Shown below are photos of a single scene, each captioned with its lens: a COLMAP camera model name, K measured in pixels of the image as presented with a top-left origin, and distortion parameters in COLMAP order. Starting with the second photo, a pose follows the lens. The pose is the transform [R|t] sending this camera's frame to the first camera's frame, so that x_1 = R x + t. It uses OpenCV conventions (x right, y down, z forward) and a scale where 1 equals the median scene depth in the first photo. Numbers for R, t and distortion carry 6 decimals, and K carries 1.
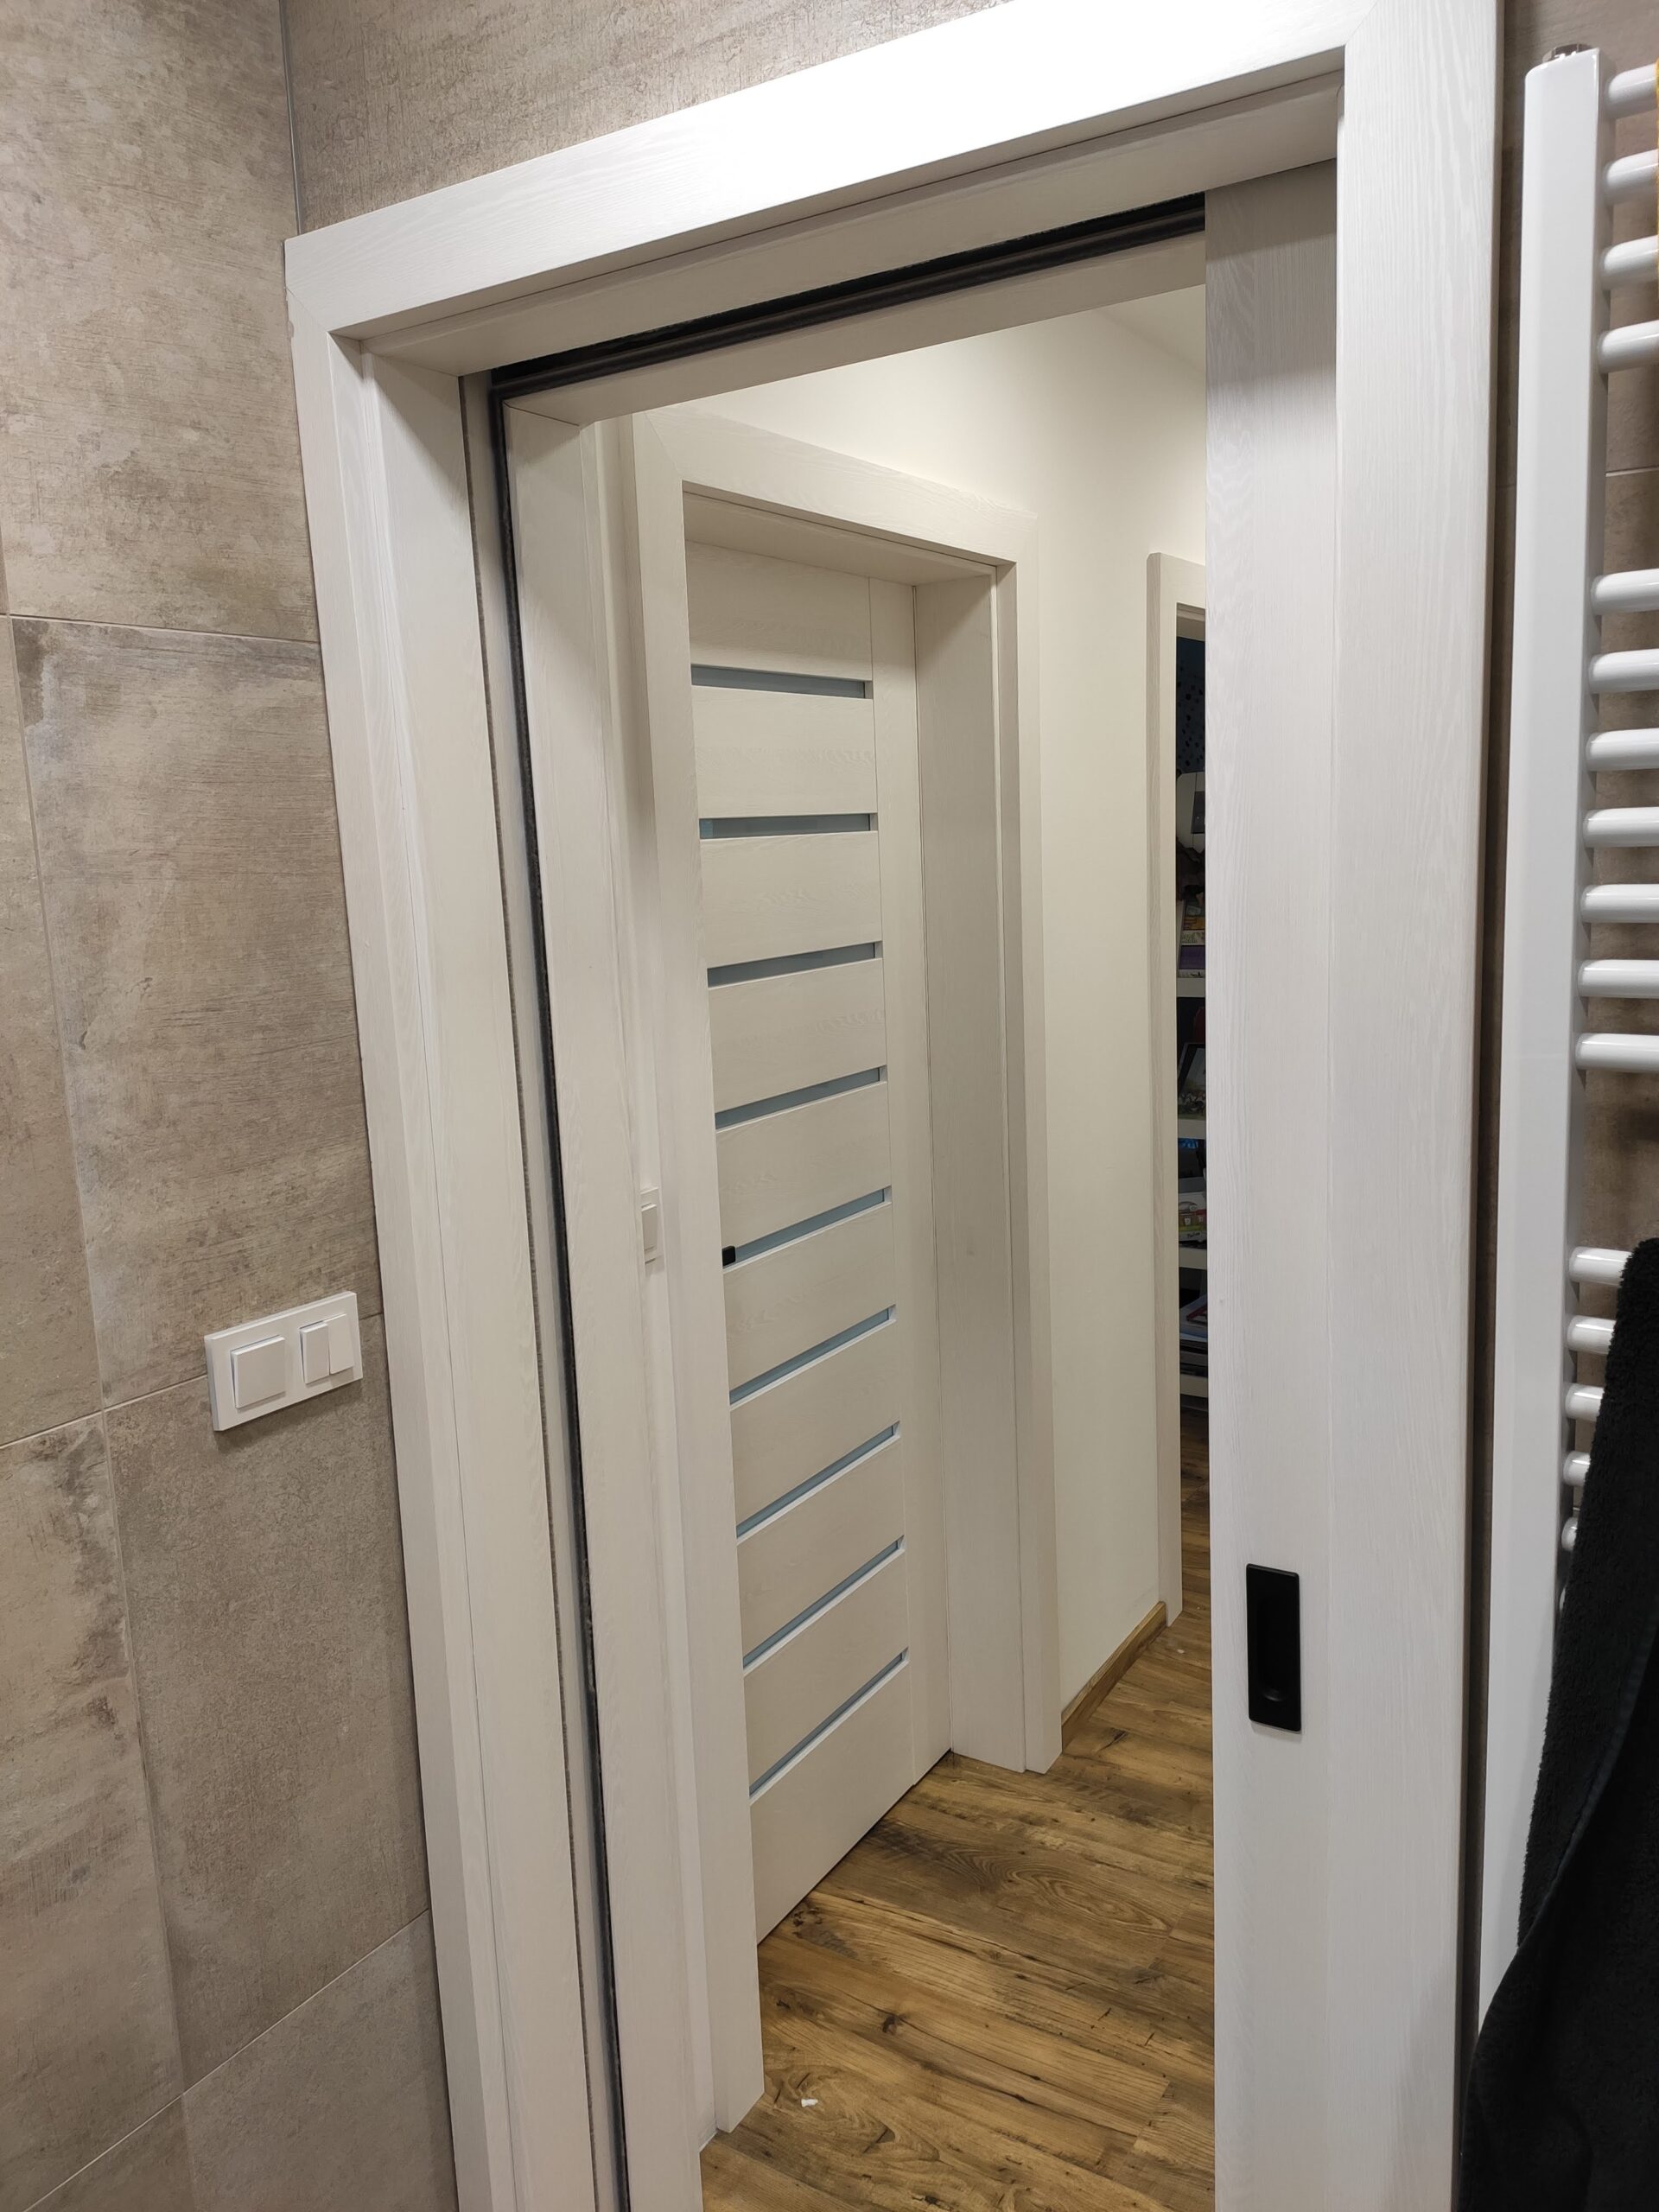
lens RADIAL K [[1650.9, 0, 811.8], [0, 1650.9, 1144.8], [0, 0, 1]] dist [0.024348, -0.053856]
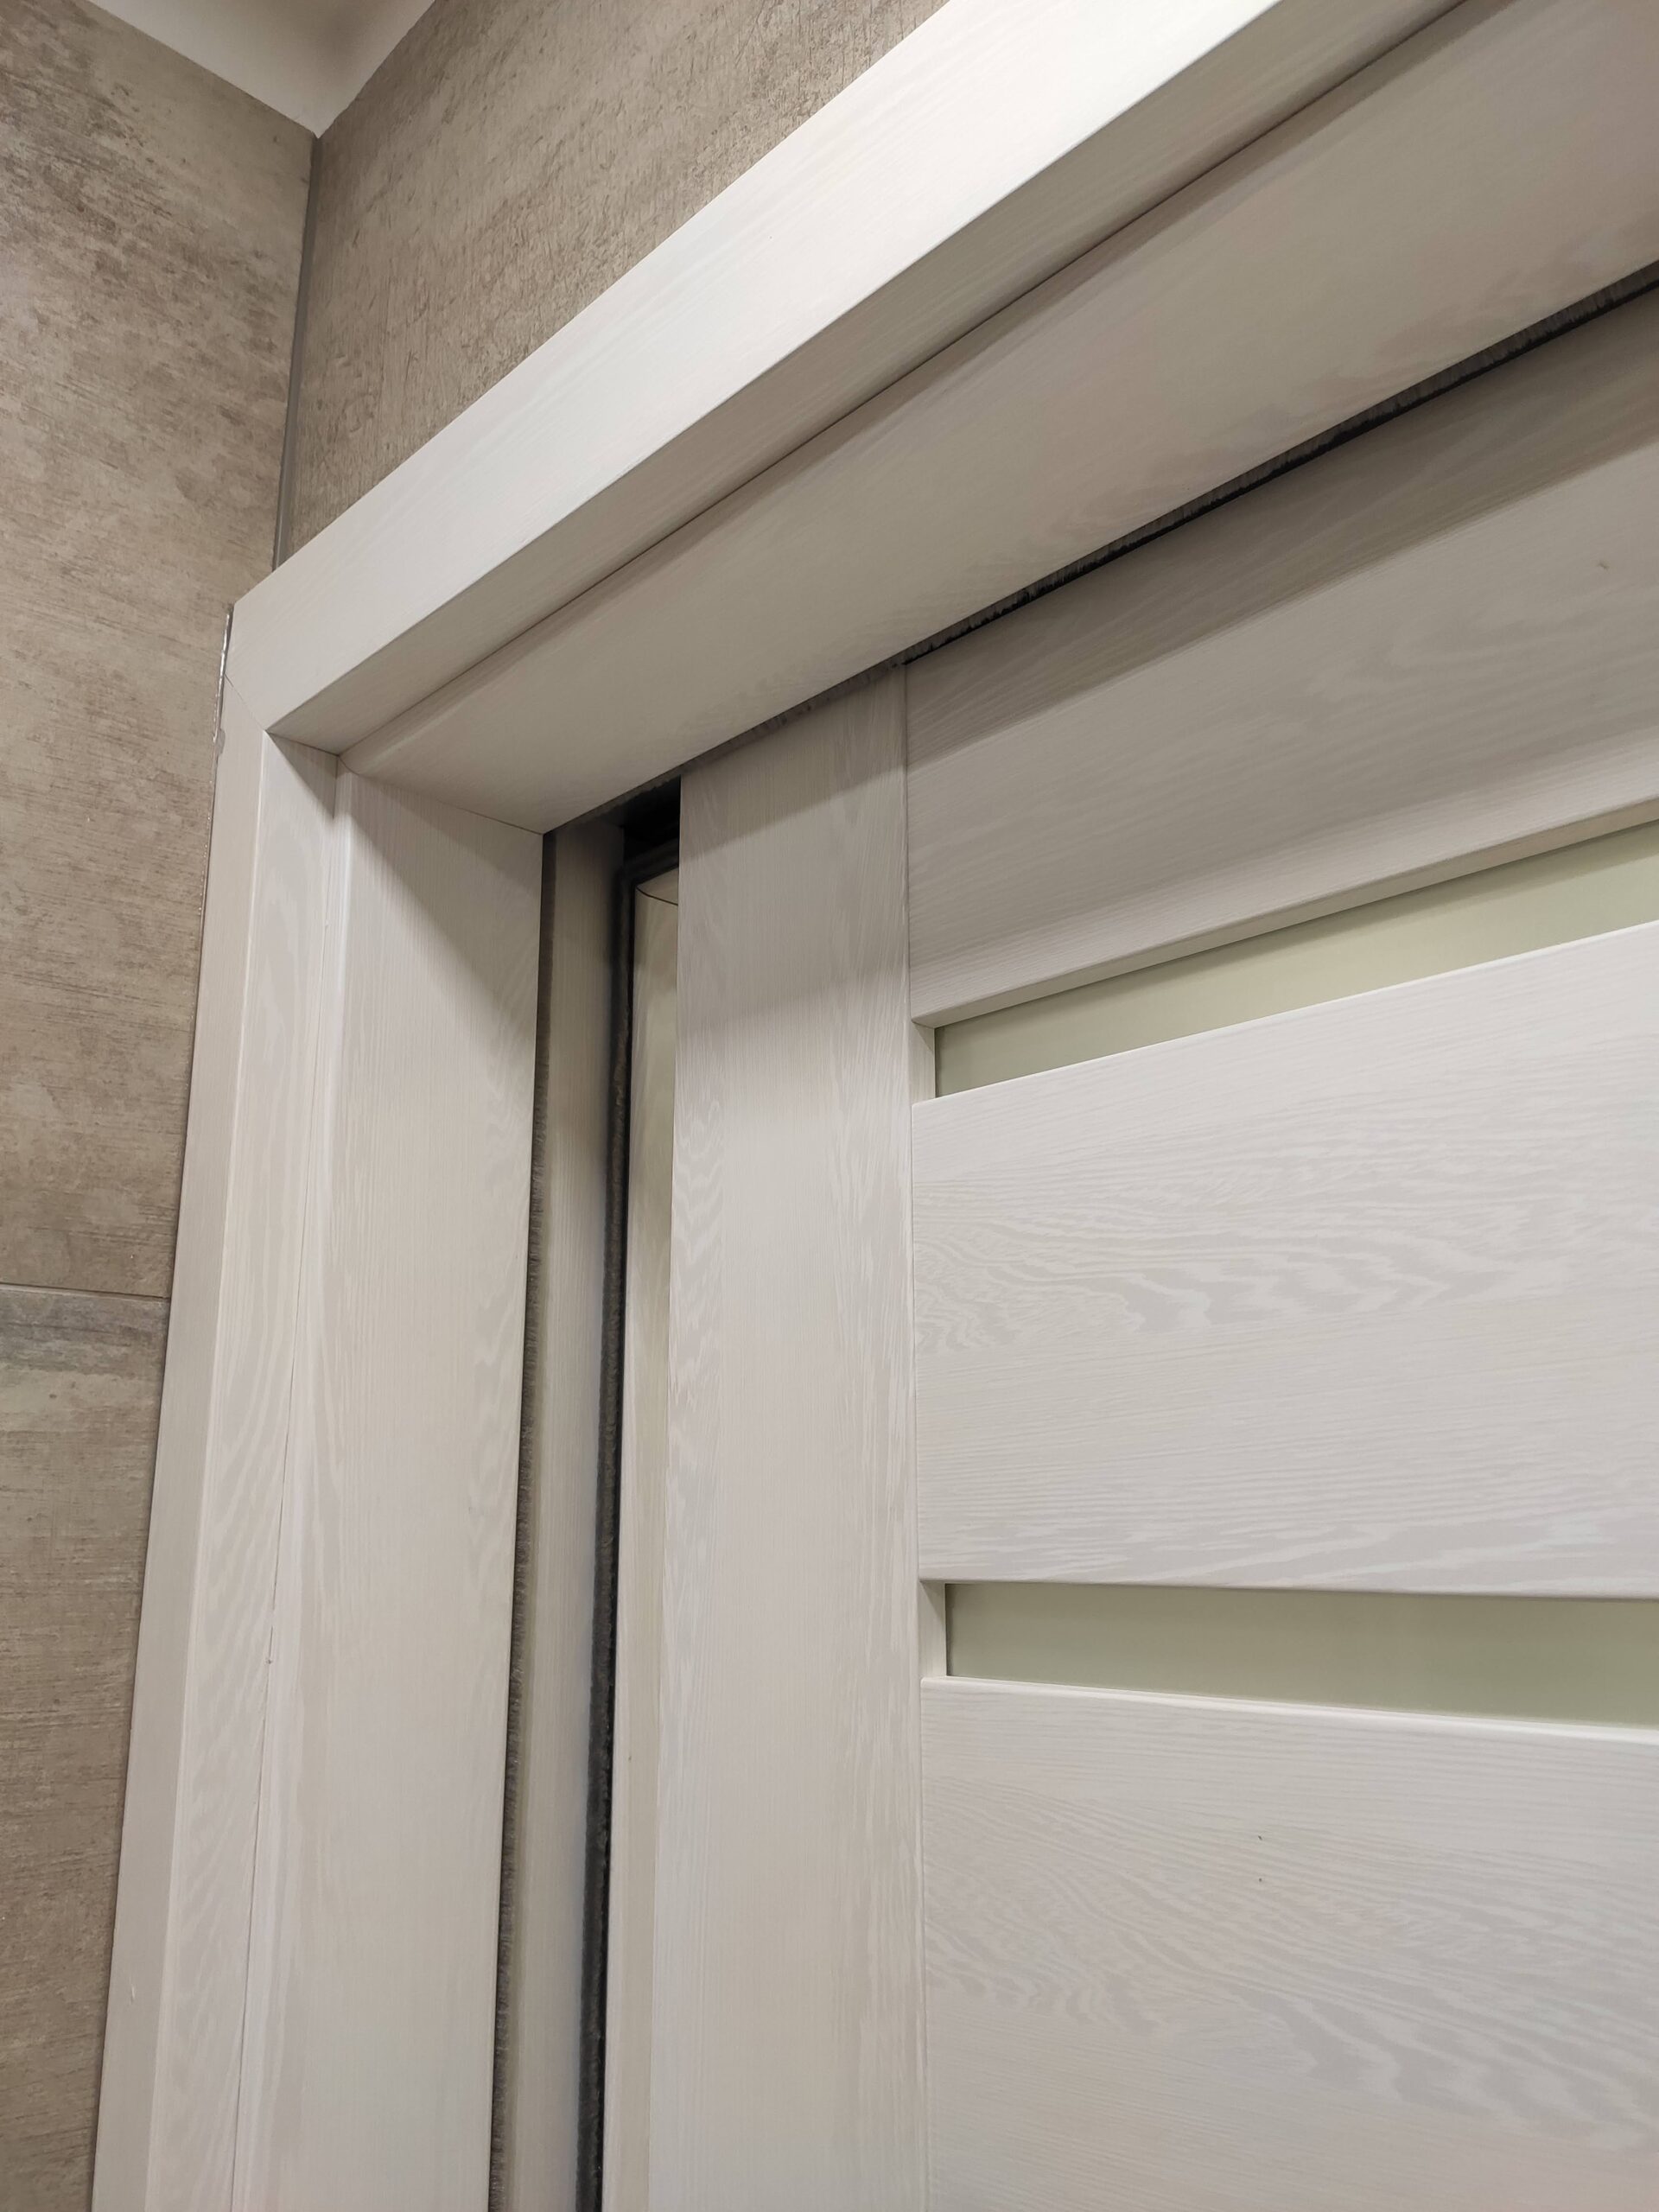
lens RADIAL K [[1650.9, 0, 830.3], [0, 1650.9, 1119.1], [0, 0, 1]] dist [0.024348, -0.053856]
pose [[0.972174, -0.017835, -0.233579, 0.002555], [-0.080519, 0.910907, -0.404679, -0.182400], [0.219986, 0.412226, 0.884125, 0.631402]]
